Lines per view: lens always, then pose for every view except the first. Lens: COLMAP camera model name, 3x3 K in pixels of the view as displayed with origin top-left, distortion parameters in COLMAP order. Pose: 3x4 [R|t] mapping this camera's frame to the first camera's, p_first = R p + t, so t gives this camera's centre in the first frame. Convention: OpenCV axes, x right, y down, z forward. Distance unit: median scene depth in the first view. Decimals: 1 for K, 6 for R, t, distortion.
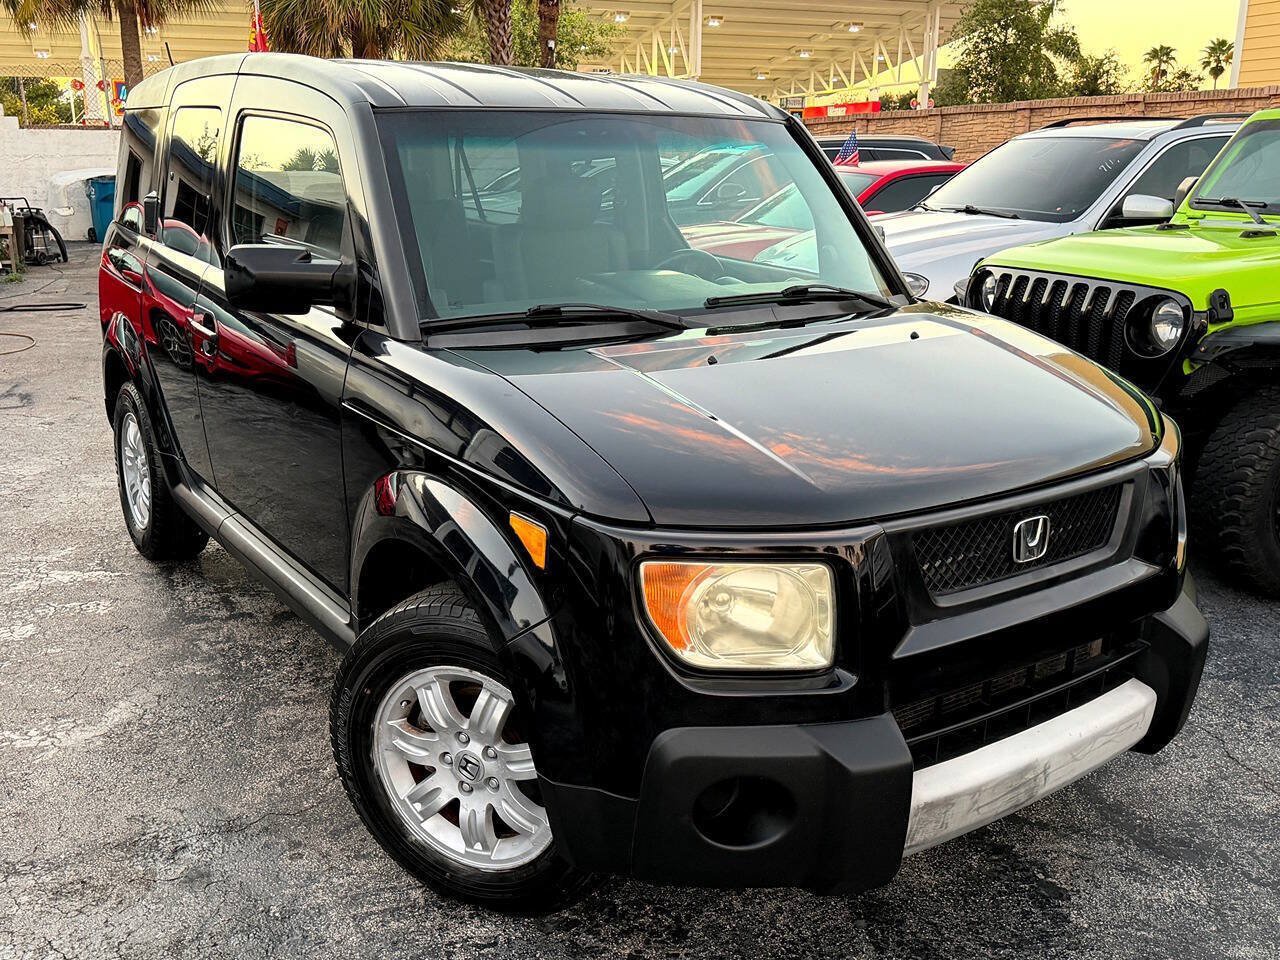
lens RADIAL K [[1113.0, 0, 633.7], [0, 1113.0, 478.0], [0, 0, 1]] dist [0.168952, -0.364390]
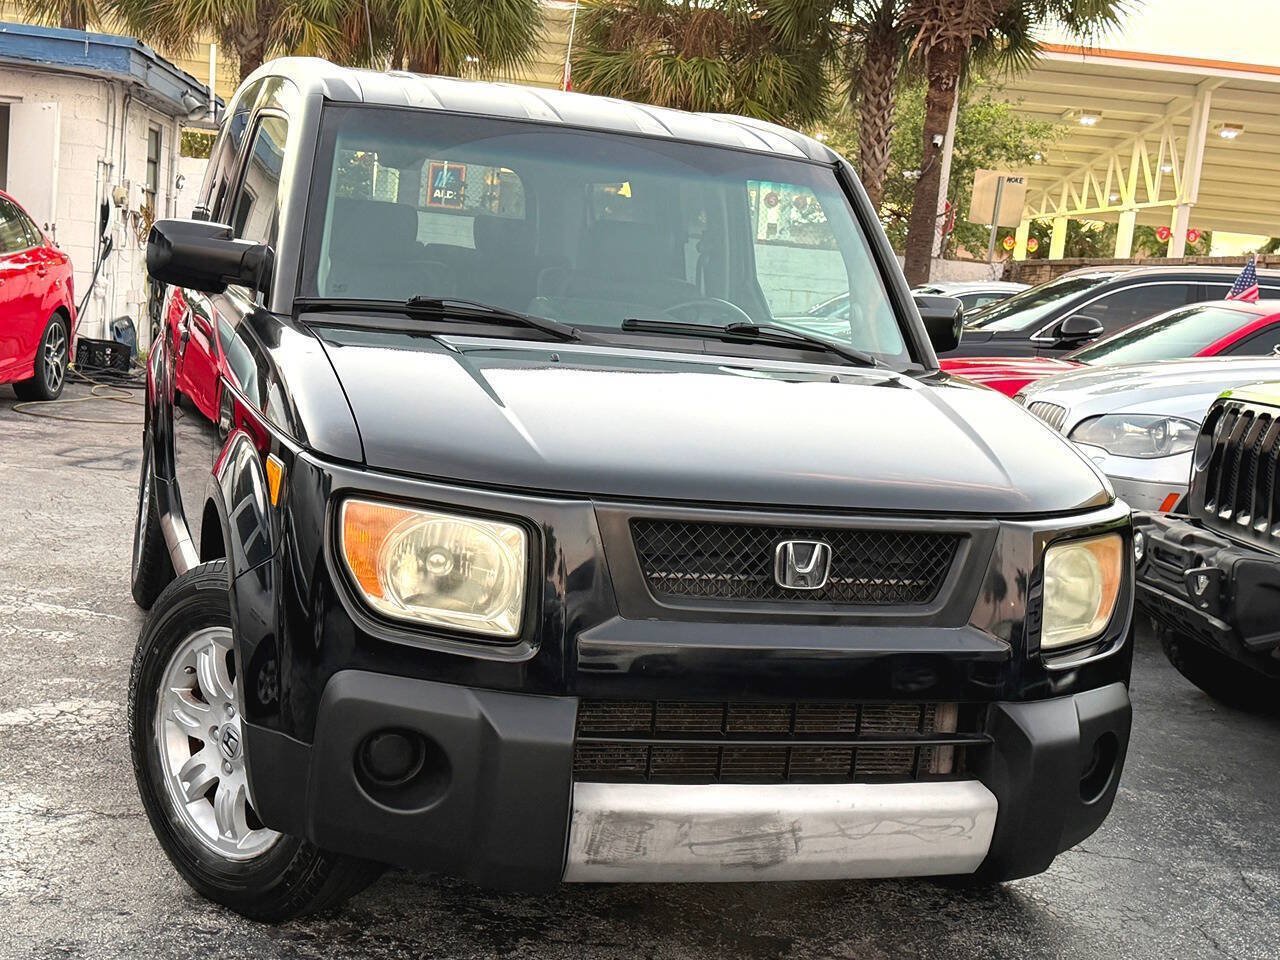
lens RADIAL K [[1612.4, 0, 640.0], [0, 1612.4, 480.0], [0, 0, 1]] dist [0.191767, -0.440824]
pose [[0.957066, 0.118983, -0.264326, 0.510130], [-0.160586, 0.976790, -0.141754, 0.175819], [0.241324, 0.178115, 0.953959, -0.265946]]
